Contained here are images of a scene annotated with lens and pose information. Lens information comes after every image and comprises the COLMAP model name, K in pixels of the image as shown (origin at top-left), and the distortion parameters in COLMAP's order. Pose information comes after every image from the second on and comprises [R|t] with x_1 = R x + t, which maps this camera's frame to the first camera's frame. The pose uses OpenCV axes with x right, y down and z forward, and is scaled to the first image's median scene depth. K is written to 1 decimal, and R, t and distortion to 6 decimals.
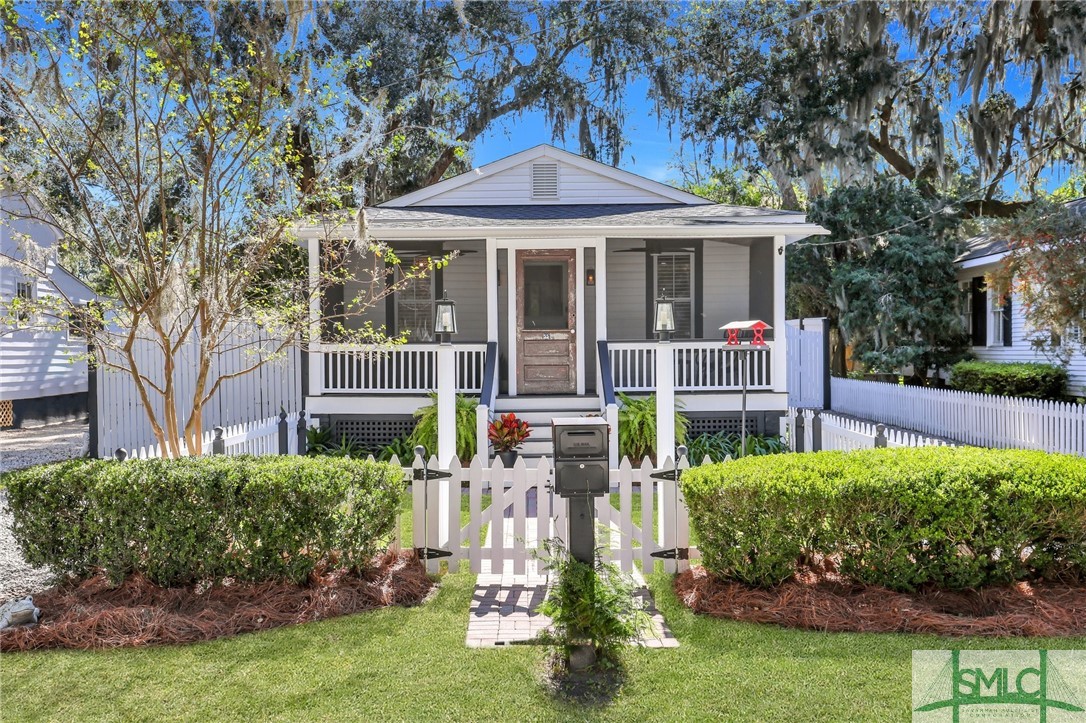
lens RADIAL K [[976.3, 0, 540.8], [0, 976.3, 368.2], [0, 0, 1]] dist [0.014739, -0.003189]
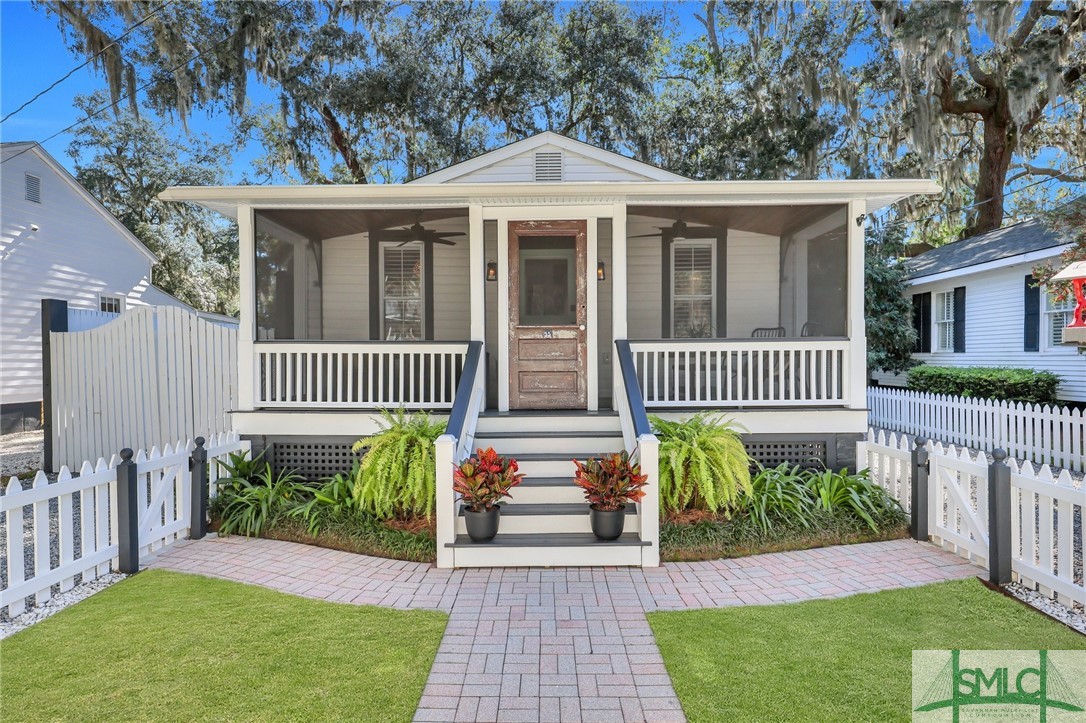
lens RADIAL K [[545.6, 0, 546.6], [0, 545.6, 369.7], [0, 0, 1]] dist [-0.000033, -0.001490]
pose [[0.999936, 0.002654, -0.010996, 0.009421], [-0.002598, 0.999984, 0.005119, -0.007017], [0.011009, -0.005090, 0.999926, 0.572562]]
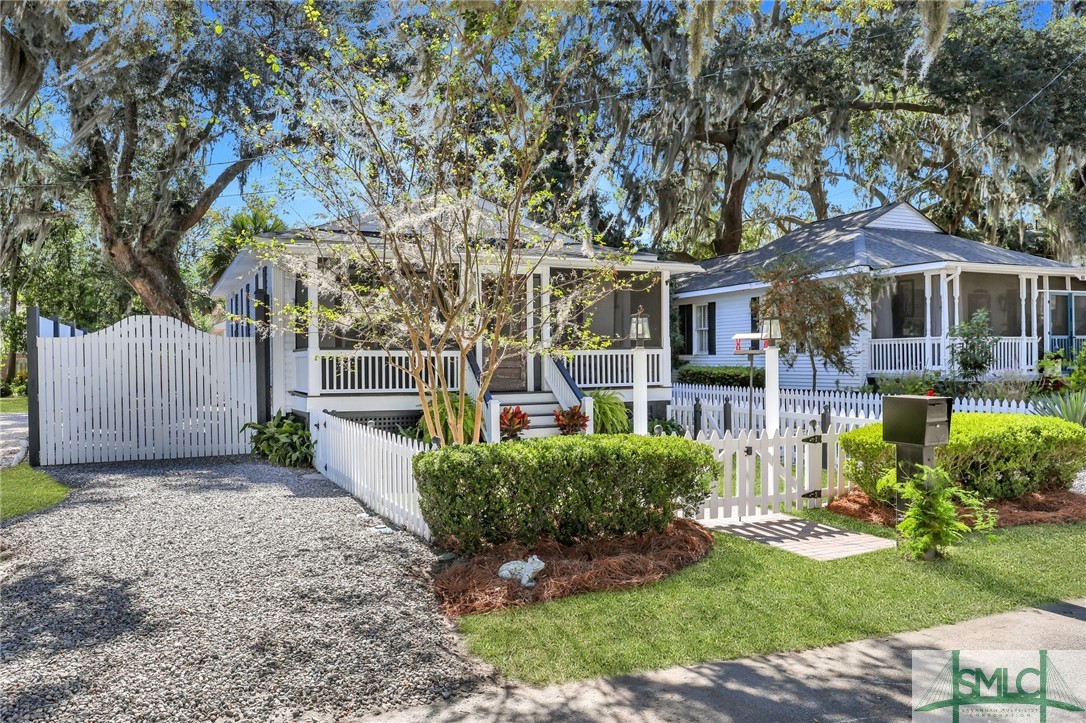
lens RADIAL K [[829.6, 0, 542.0], [0, 829.6, 361.8], [0, 0, 1]] dist [0.005479, 0.001243]
pose [[0.906843, -0.001710, 0.421465, -0.394535], [0.008268, 0.999872, -0.013733, 0.004215], [-0.421387, 0.015938, 0.906741, 0.028212]]
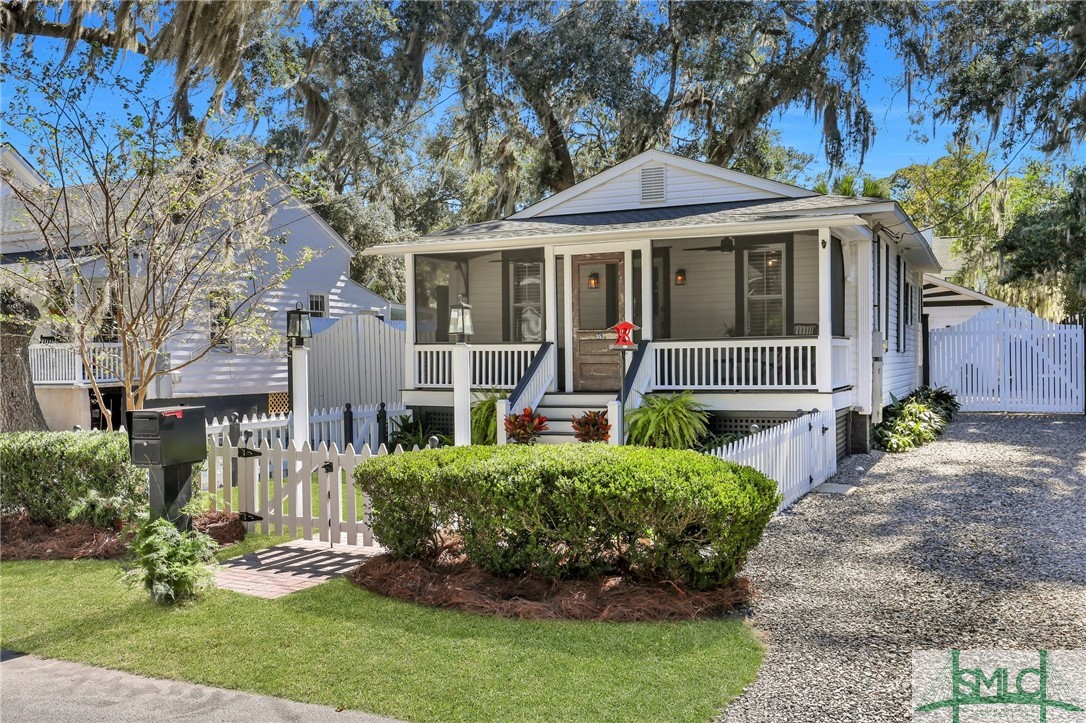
lens RADIAL K [[976.3, 0, 538.5], [0, 976.3, 362.0], [0, 0, 1]] dist [0.014739, -0.003189]
pose [[0.908273, 0.001092, -0.418377, 0.387649], [-0.002235, 0.999995, -0.002242, -0.002228], [0.418373, 0.002971, 0.908271, 0.016623]]
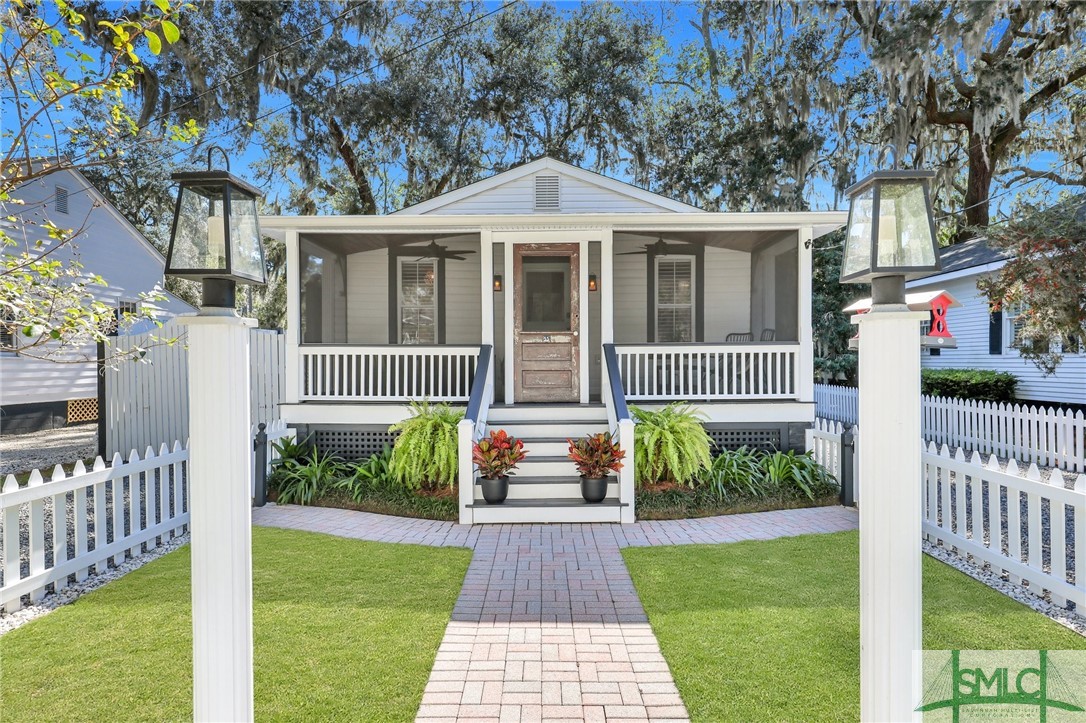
lens RADIAL K [[574.7, 0, 544.5], [0, 574.7, 367.0], [0, 0, 1]] dist [-0.004539, 0.000867]
pose [[0.999956, 0.003431, -0.008734, 0.008452], [-0.003479, 0.999979, -0.005401, -0.003666], [0.008715, 0.005431, 0.999947, 0.465573]]
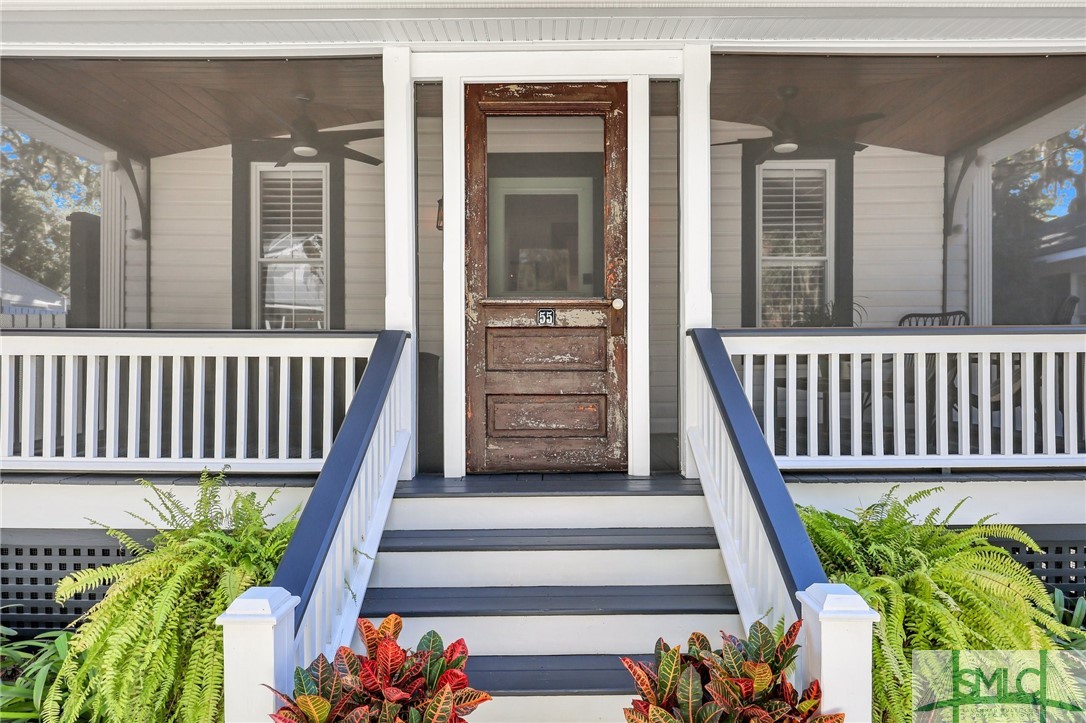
lens RADIAL K [[639.6, 0, 545.6], [0, 639.6, 364.3], [0, 0, 1]] dist [-0.004429, 0.001213]
pose [[0.999987, 0.004614, 0.002116, 0.004905], [-0.004589, 0.999922, -0.011648, -0.012083], [-0.002169, 0.011638, 0.999930, 0.758004]]
